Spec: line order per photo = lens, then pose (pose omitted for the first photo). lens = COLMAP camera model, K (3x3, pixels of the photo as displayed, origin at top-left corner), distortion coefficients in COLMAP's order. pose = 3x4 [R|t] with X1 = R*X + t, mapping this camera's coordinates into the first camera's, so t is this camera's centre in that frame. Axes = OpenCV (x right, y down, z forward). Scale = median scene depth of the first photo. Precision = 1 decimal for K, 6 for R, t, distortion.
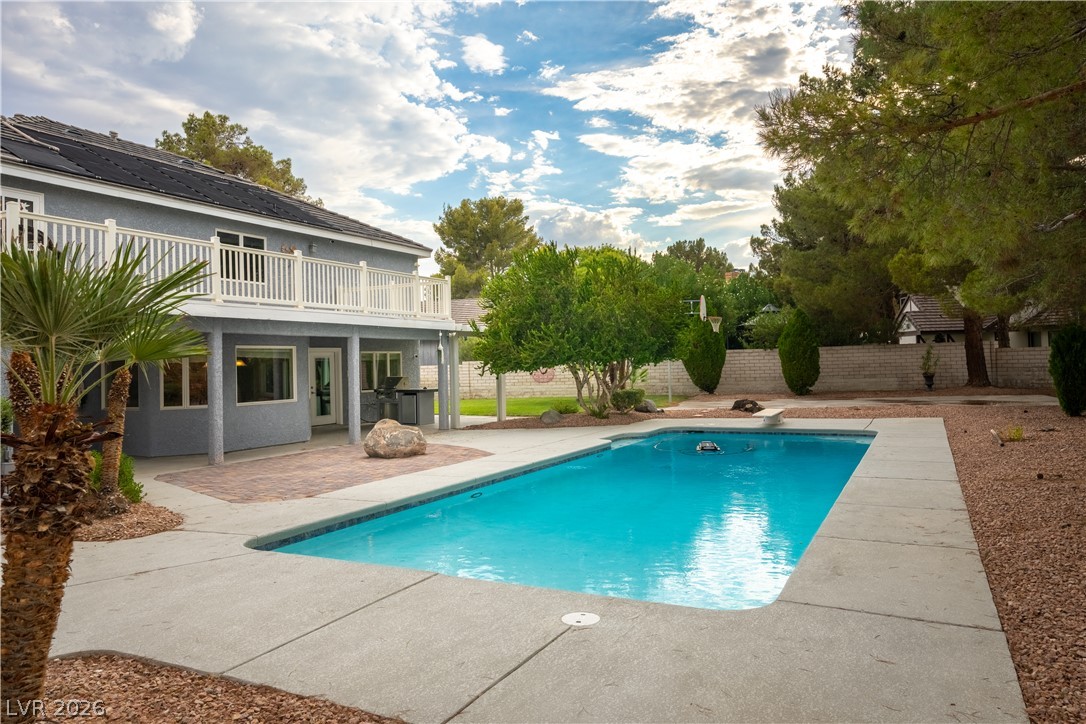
lens RADIAL K [[704.0, 0, 548.5], [0, 704.0, 329.9], [0, 0, 1]] dist [0.001980, -0.000333]
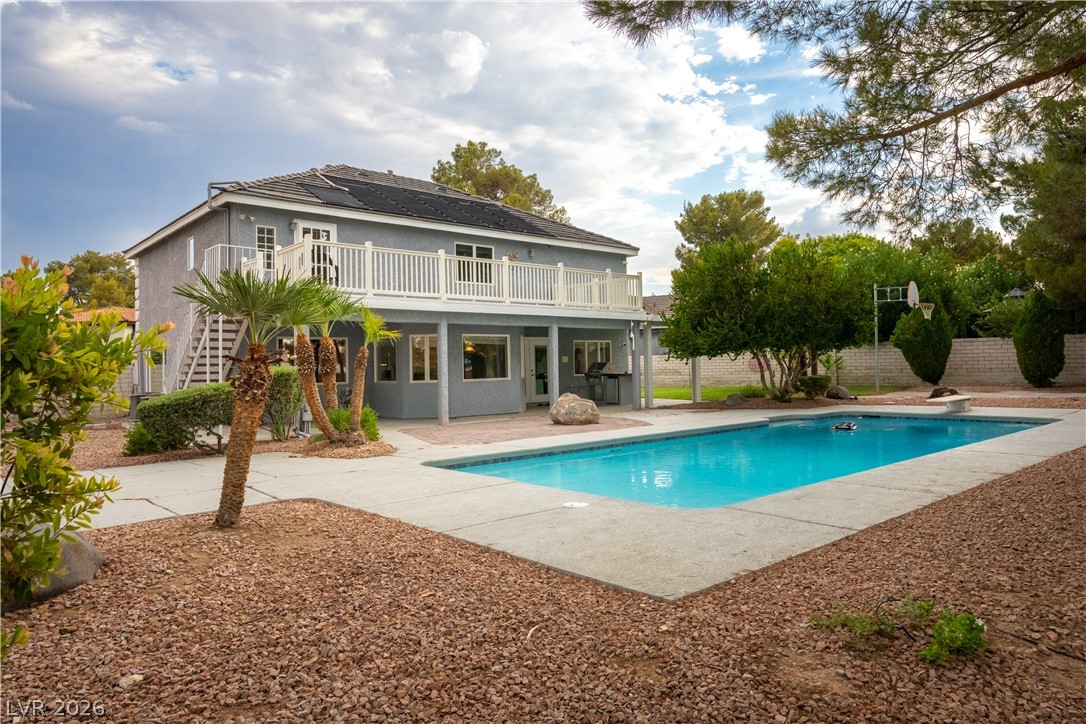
lens RADIAL K [[704.0, 0, 548.5], [0, 704.0, 329.9], [0, 0, 1]] dist [0.001980, -0.000333]
pose [[0.929317, -0.010273, -0.369140, 0.084904], [0.012409, 0.999917, 0.003414, 0.006201], [0.369074, -0.007753, 0.929368, -0.060896]]
